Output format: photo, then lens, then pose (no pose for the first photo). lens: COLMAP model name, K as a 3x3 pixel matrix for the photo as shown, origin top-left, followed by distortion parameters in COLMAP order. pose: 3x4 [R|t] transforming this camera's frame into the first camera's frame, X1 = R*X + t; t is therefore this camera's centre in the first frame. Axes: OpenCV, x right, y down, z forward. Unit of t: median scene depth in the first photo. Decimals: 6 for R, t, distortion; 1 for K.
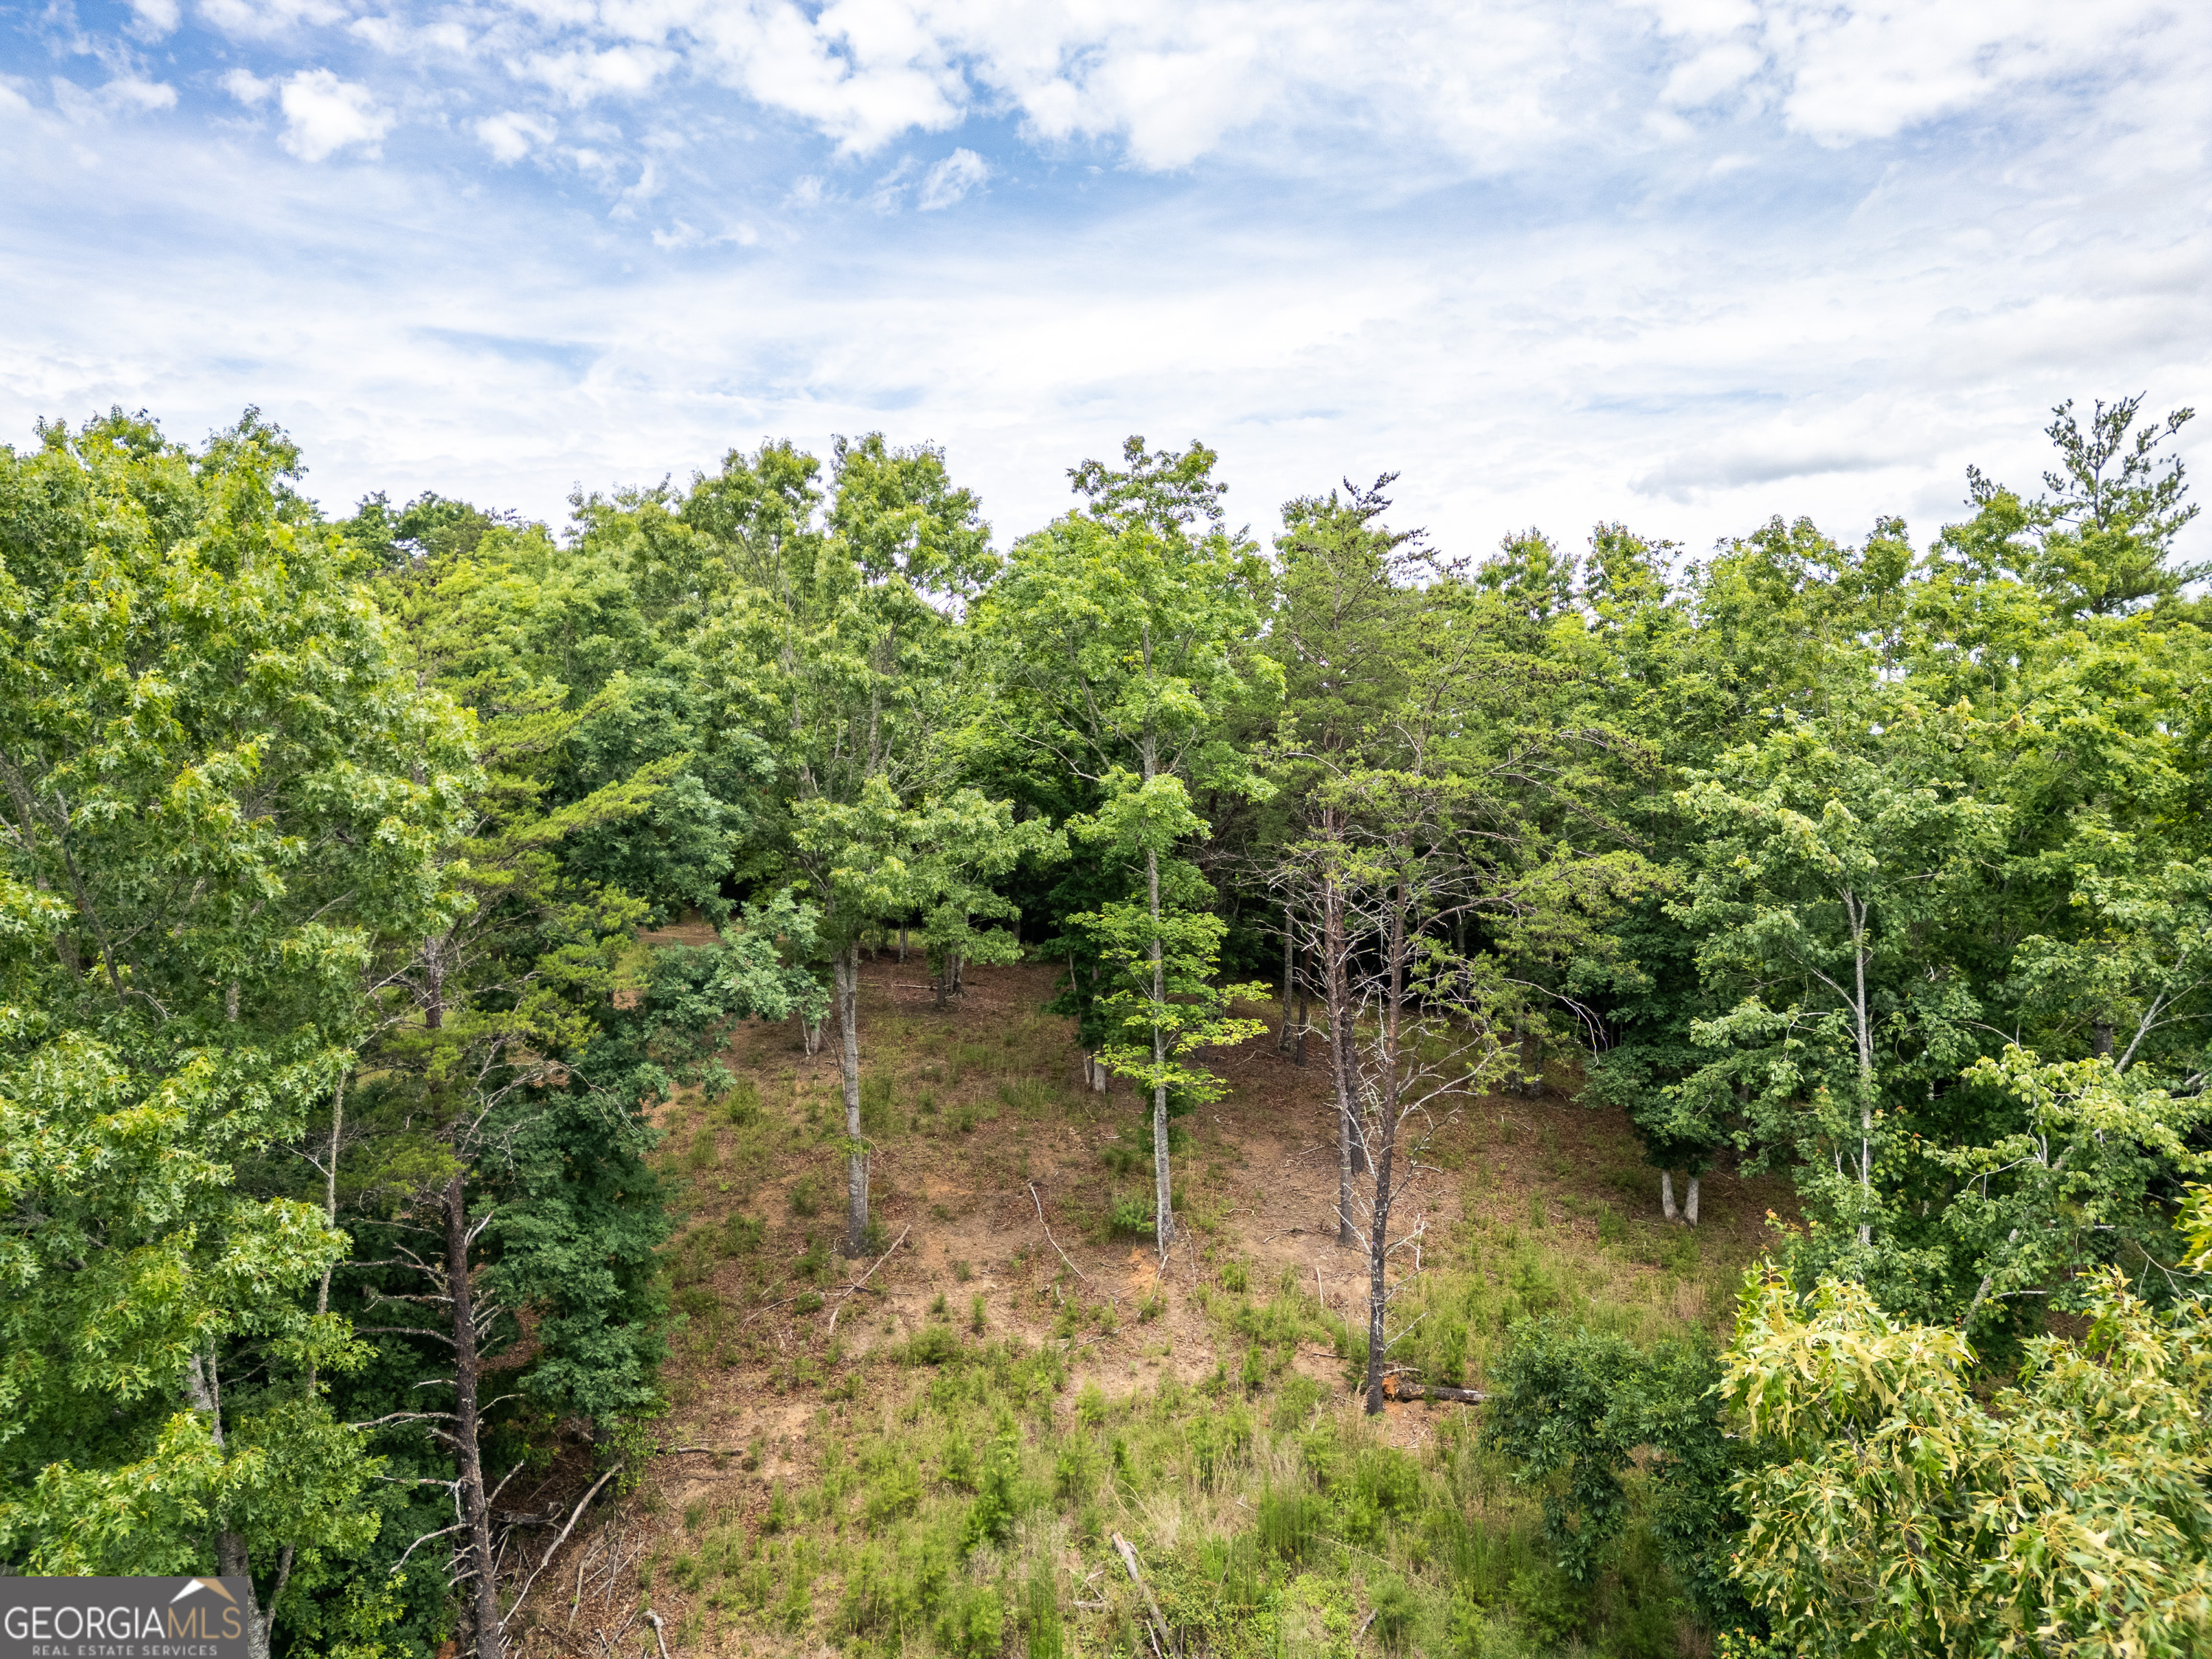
lens RADIAL K [[1503.2, 0, 1078.7], [0, 1503.2, 880.9], [0, 0, 1]] dist [0.059494, -0.046872]
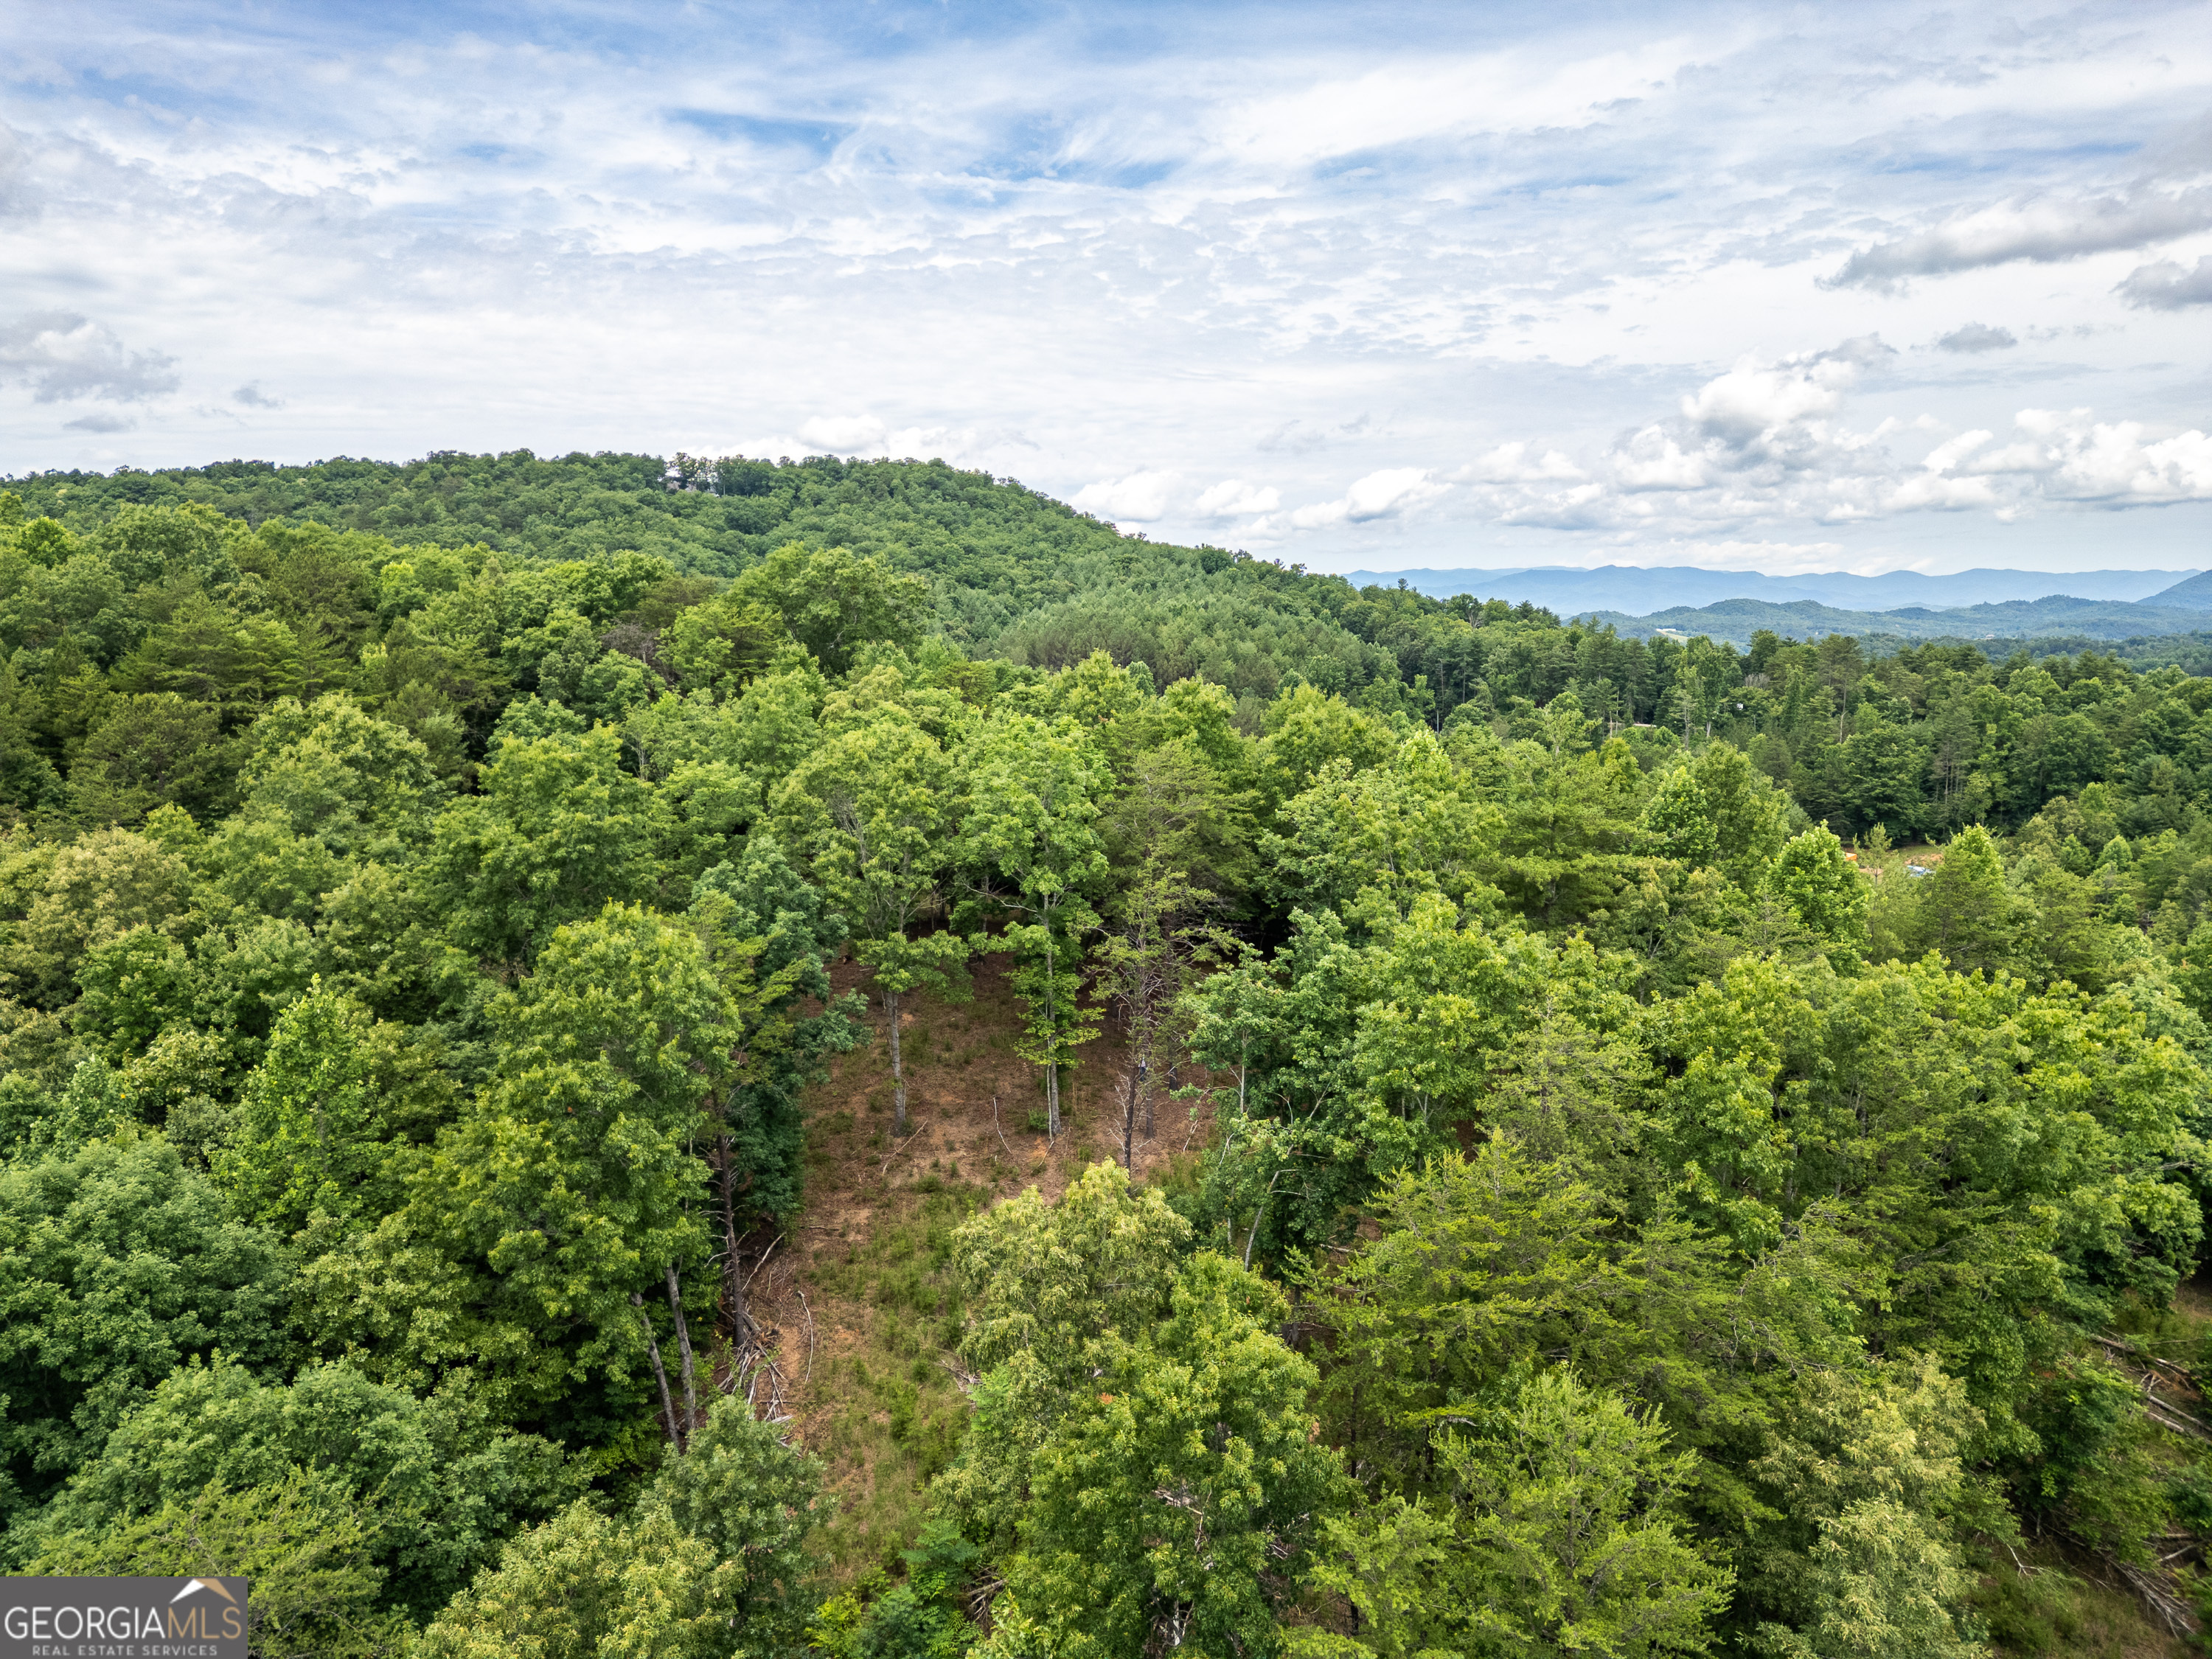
lens RADIAL K [[1503.2, 0, 1085.2], [0, 1503.2, 855.0], [0, 0, 1]] dist [0.059494, -0.046872]
pose [[0.995912, 0.017506, -0.088611, 0.318946], [-0.006848, 0.992849, 0.119183, -0.427258], [0.090064, -0.118089, 0.988910, -1.075063]]
